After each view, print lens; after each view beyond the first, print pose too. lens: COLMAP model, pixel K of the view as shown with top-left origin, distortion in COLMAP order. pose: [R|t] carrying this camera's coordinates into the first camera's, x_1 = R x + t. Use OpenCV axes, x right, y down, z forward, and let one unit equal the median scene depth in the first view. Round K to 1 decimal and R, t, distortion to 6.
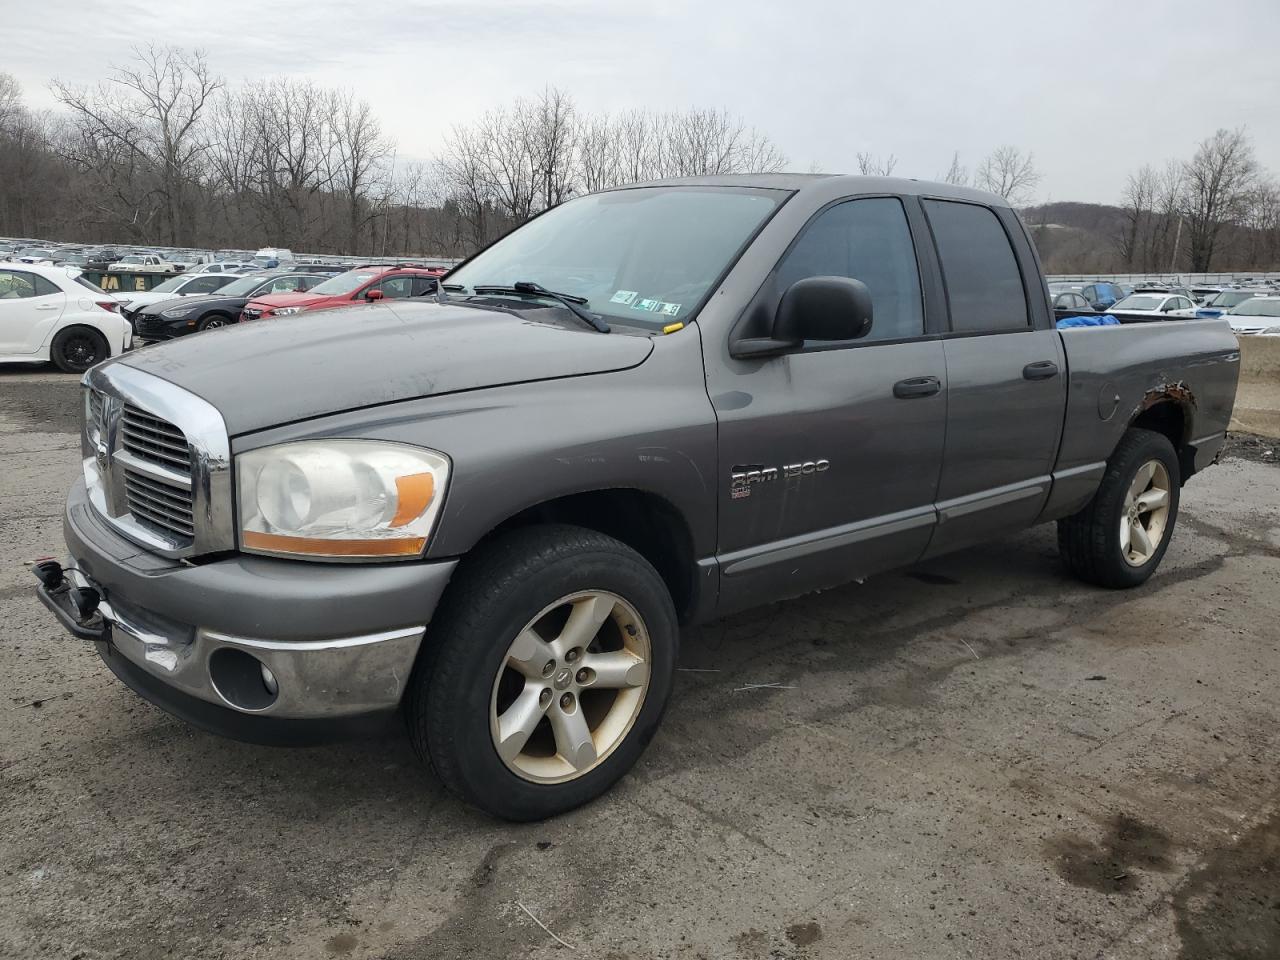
lens RADIAL K [[1028.9, 0, 640.0], [0, 1028.9, 480.0], [0, 0, 1]] dist [0.003048, 0.002738]
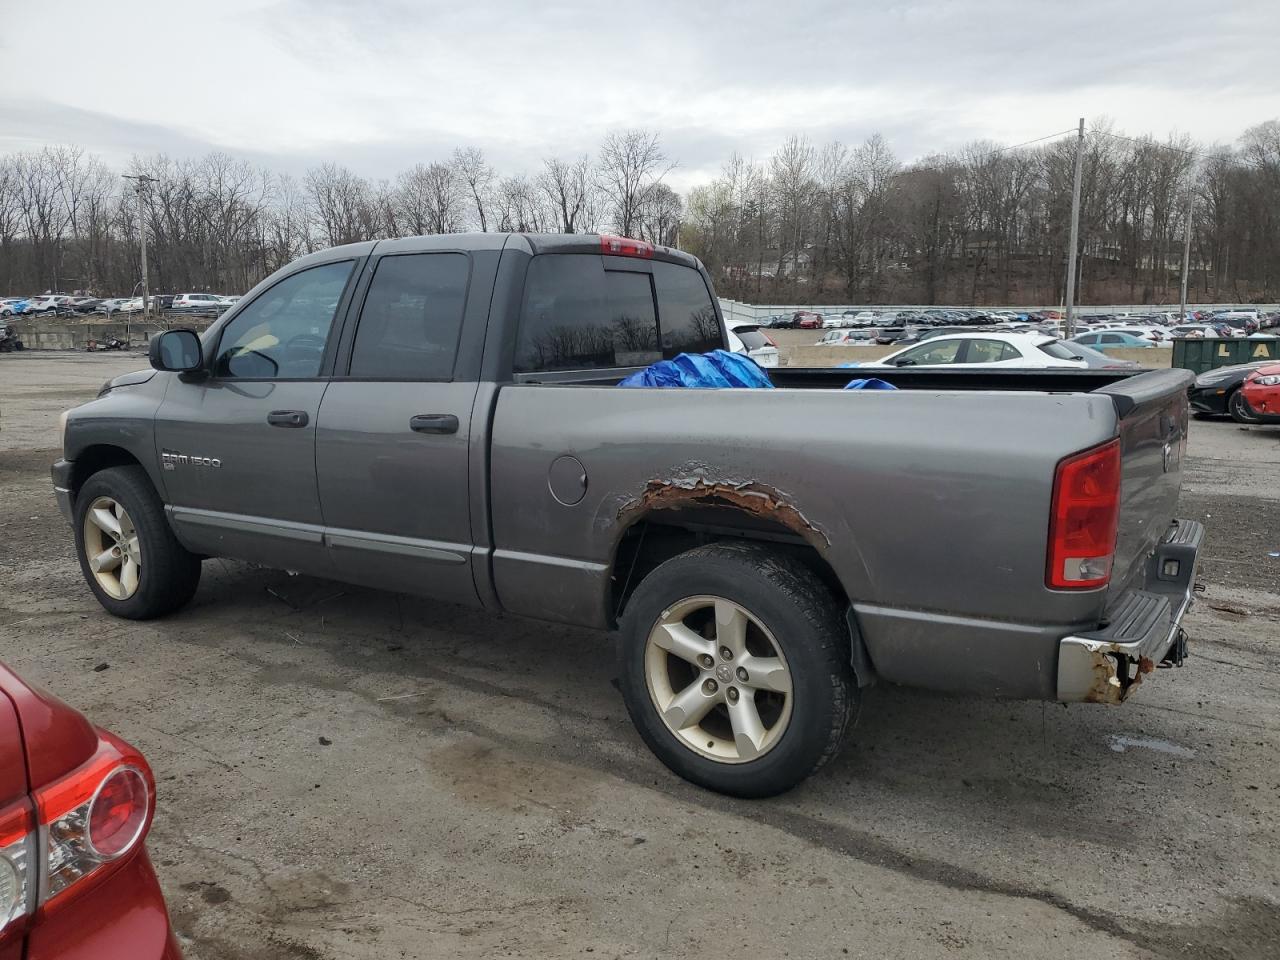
lens RADIAL K [[1028.9, 0, 640.0], [0, 1028.9, 480.0], [0, 0, 1]] dist [0.003048, 0.002738]
pose [[0.246047, 0.114553, -0.962465, 1.397757], [-0.181114, 0.980936, 0.070451, -0.162998], [0.952186, 0.156981, 0.262104, 0.989540]]
